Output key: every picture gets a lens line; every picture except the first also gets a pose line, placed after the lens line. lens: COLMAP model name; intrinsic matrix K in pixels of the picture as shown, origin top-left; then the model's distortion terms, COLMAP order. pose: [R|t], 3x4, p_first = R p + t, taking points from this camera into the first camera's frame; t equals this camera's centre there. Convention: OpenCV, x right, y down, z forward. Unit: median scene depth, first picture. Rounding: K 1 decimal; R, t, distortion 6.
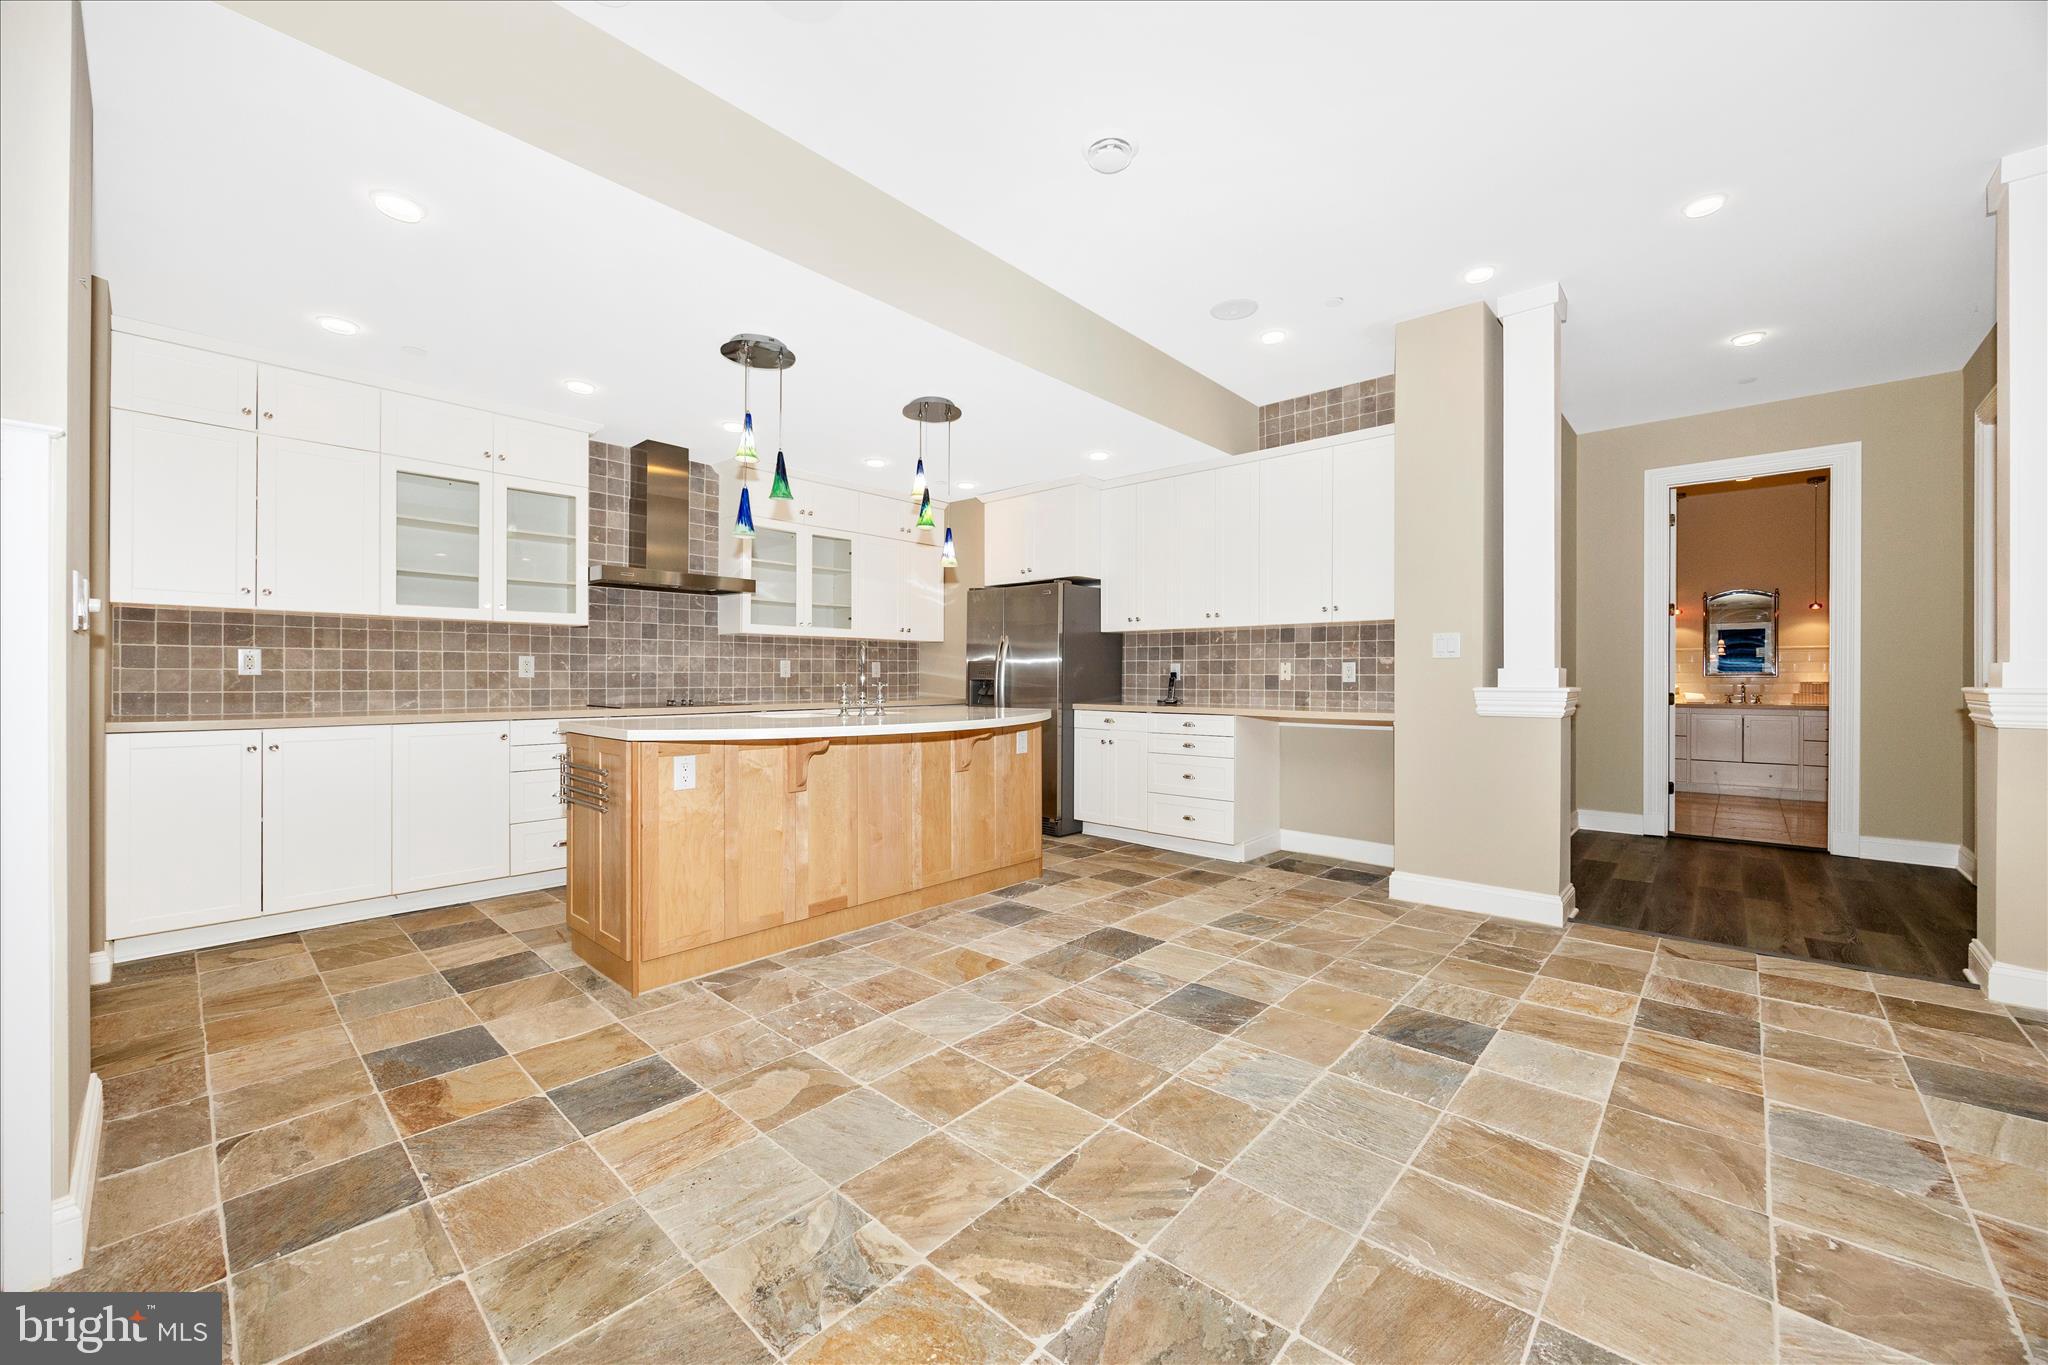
lens RADIAL K [[783.3, 0, 1024.0], [0, 783.3, 682.5], [0, 0, 1]] dist [-0.001182, -0.000303]
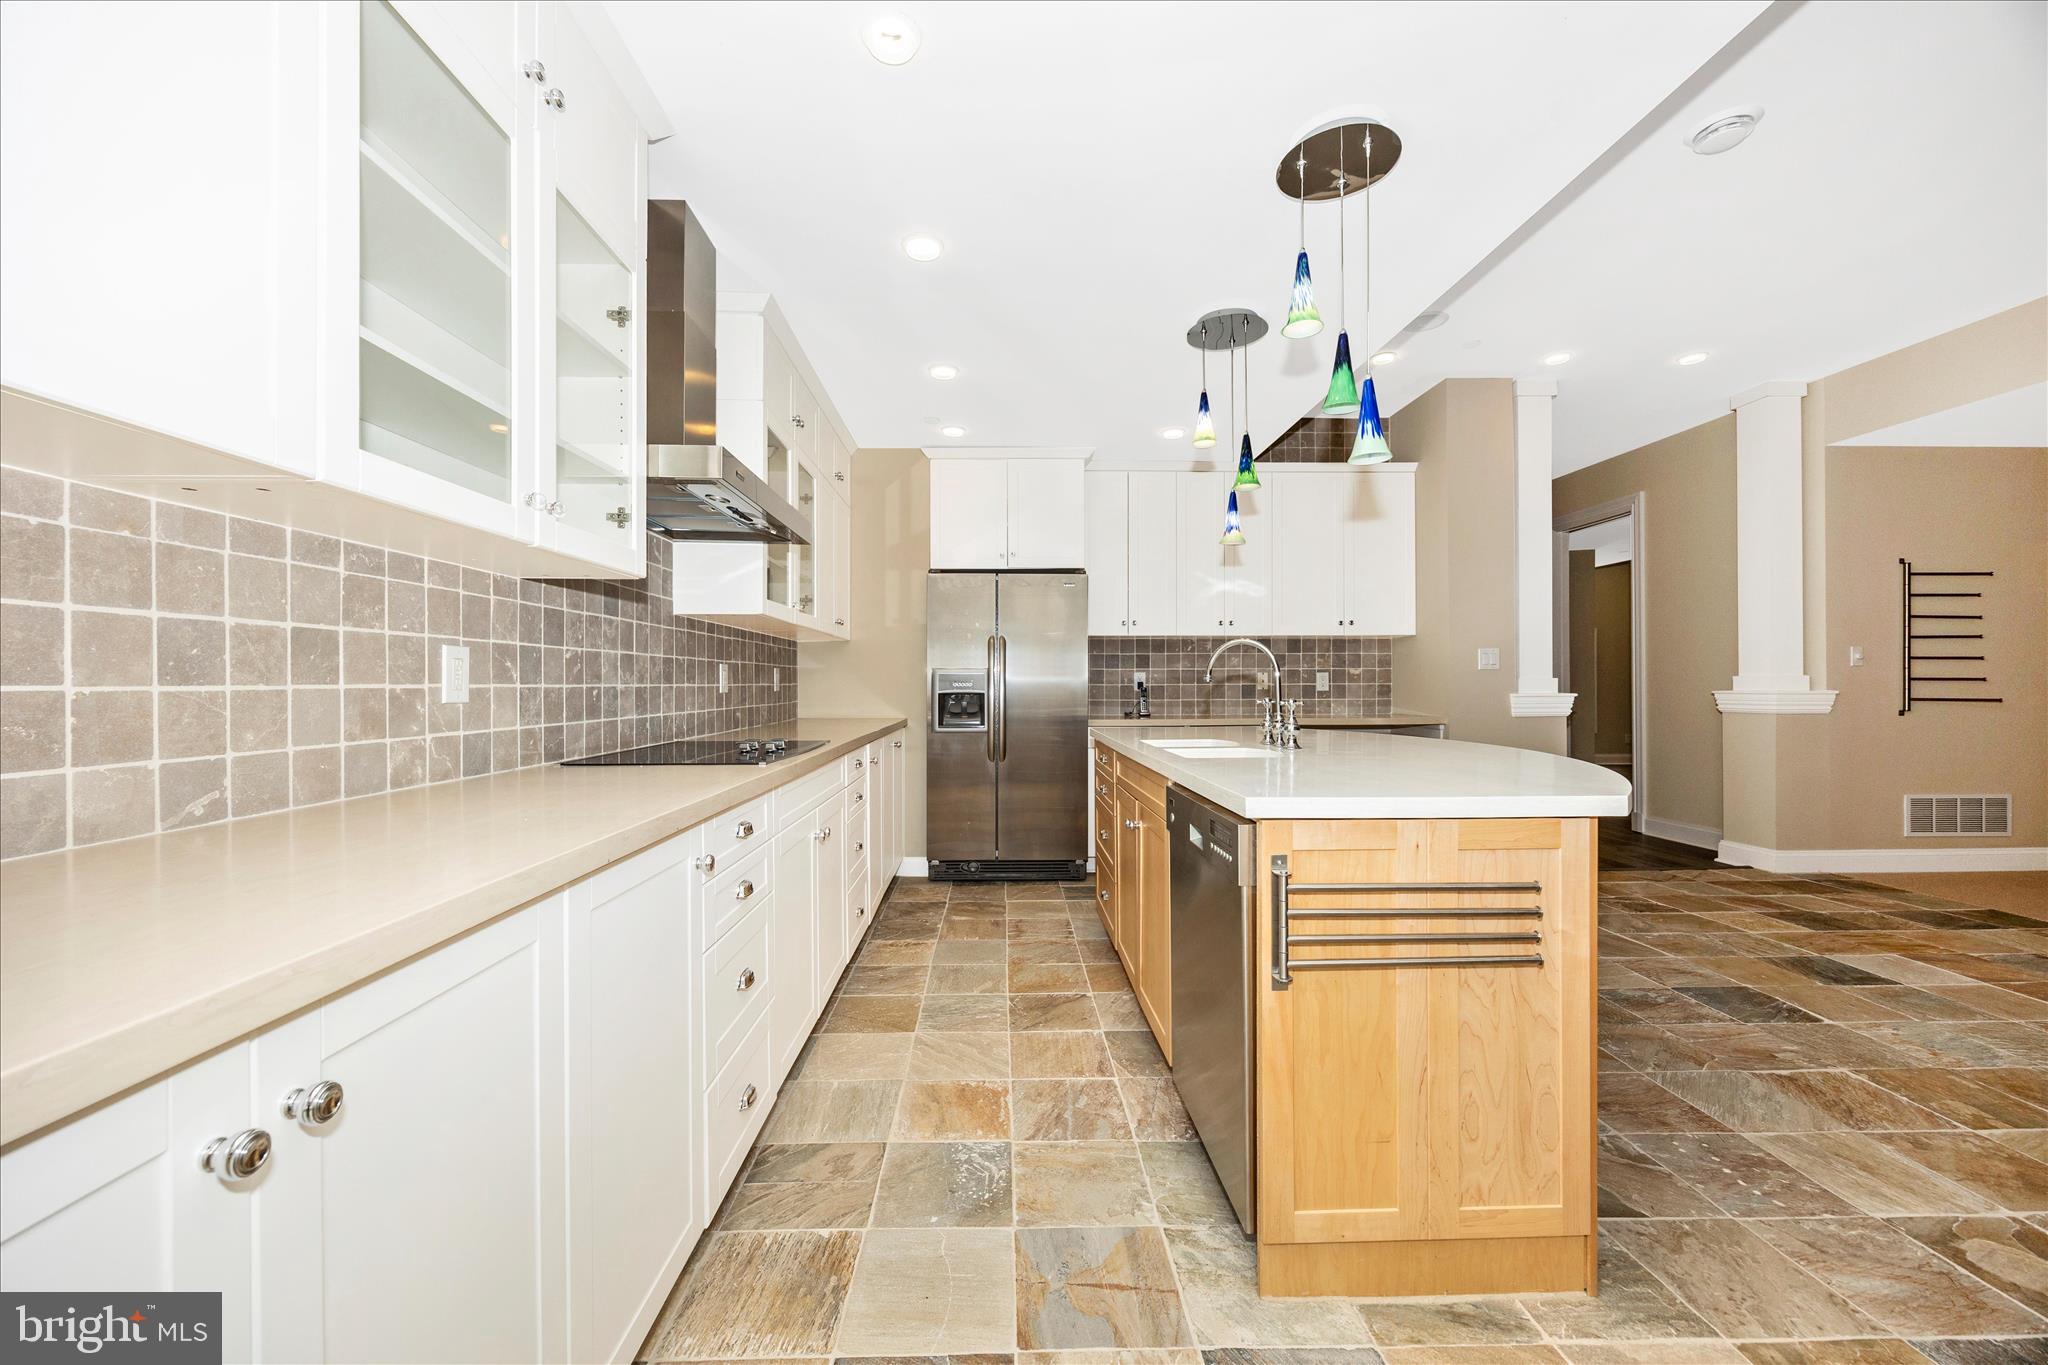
lens RADIAL K [[787.7, 0, 1022.5], [0, 787.7, 693.4], [0, 0, 1]] dist [-0.000551, -0.000195]
pose [[0.722157, -0.013593, 0.691595, -0.742541], [0.010184, 0.999907, 0.009018, -0.012393], [-0.691654, 0.000530, 0.722229, 0.569042]]
